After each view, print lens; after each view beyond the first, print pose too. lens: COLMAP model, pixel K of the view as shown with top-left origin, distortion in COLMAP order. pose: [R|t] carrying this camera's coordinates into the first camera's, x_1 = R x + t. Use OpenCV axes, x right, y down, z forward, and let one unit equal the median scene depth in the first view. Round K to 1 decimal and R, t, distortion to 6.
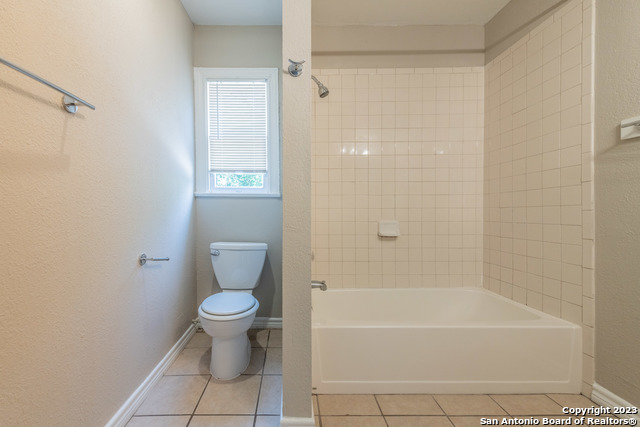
lens RADIAL K [[261.5, 0, 308.3], [0, 261.5, 216.6], [0, 0, 1]] dist [0.001994, -0.000444]
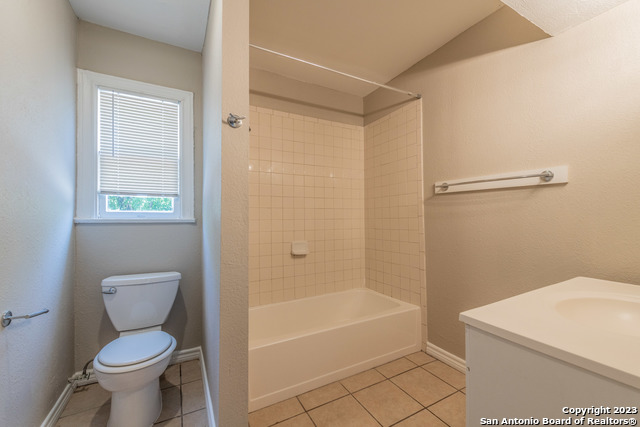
lens RADIAL K [[245.6, 0, 330.0], [0, 245.6, 216.3], [0, 0, 1]] dist [0.016782, -0.006766]
pose [[0.883284, -0.000292, 0.468838, -0.099207], [0.014933, 0.999510, -0.027511, -0.068717], [-0.468600, 0.031302, 0.882856, -0.054684]]
